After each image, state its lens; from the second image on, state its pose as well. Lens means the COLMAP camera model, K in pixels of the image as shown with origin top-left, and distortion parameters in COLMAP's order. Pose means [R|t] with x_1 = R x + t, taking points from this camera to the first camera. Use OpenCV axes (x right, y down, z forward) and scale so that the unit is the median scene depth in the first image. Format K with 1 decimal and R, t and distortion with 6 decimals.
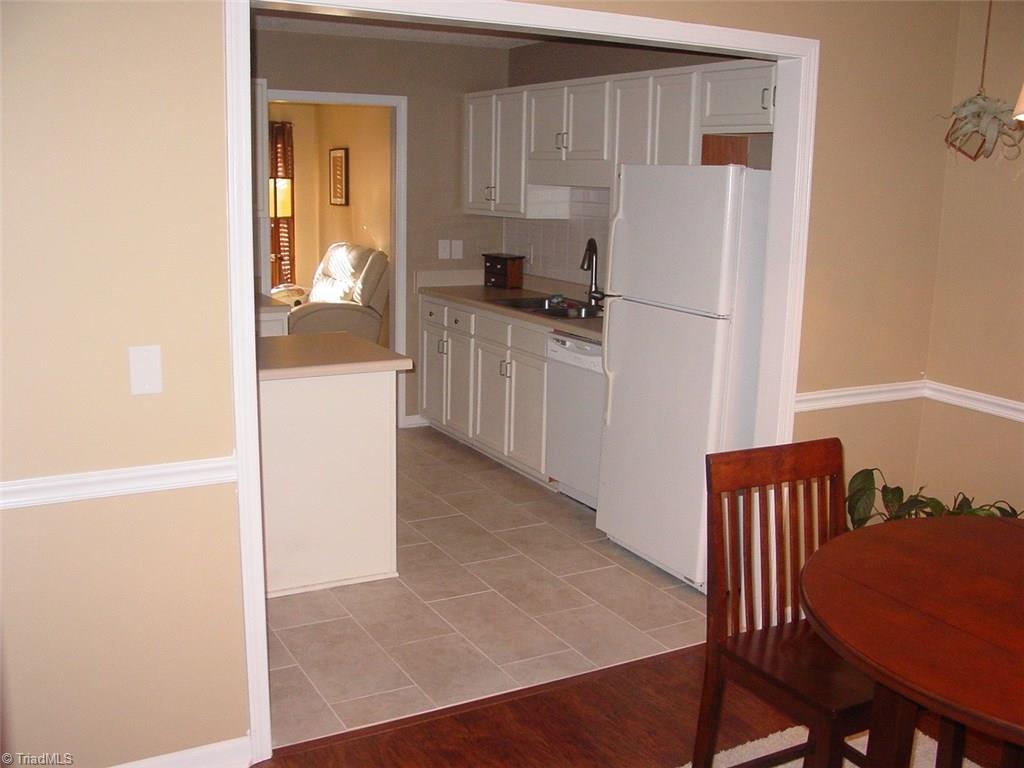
lens RADIAL K [[1014.4, 0, 512.0], [0, 1014.4, 384.0], [0, 0, 1]] dist [-0.167695, 0.167982]
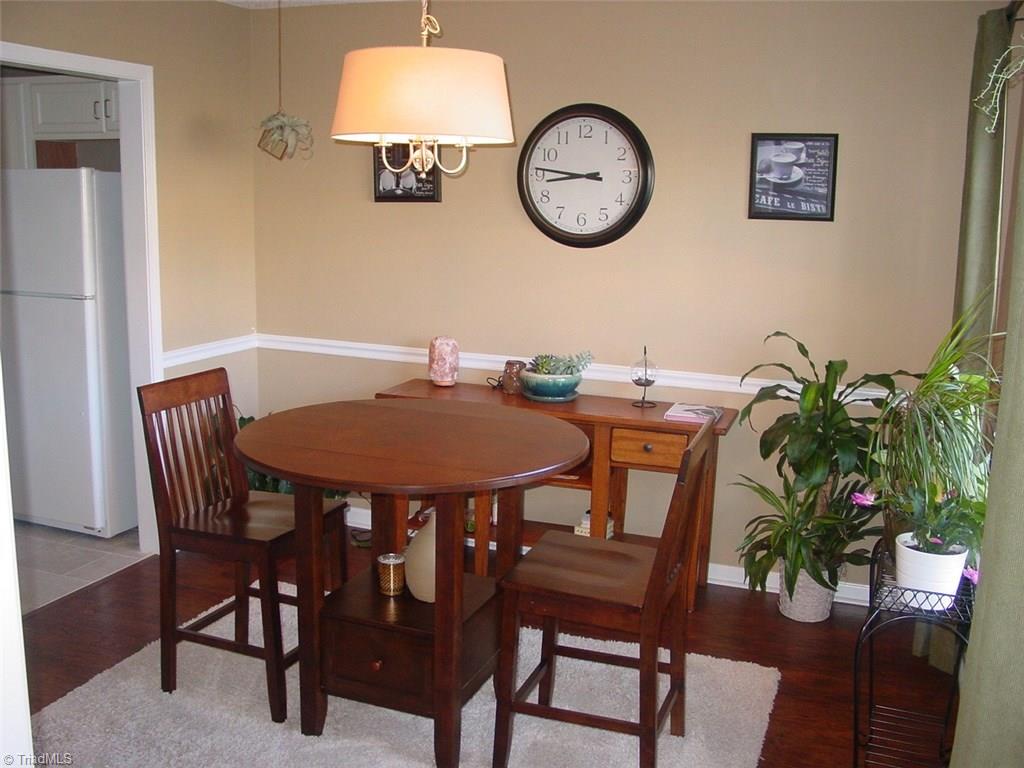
lens RADIAL K [[1014.4, 0, 512.0], [0, 1014.4, 384.0], [0, 0, 1]] dist [-0.167695, 0.167982]
pose [[0.762526, -0.131055, 0.633545, -0.167836], [0.128420, 0.990443, 0.050317, 0.040764], [-0.634084, 0.042992, 0.772068, -0.211871]]
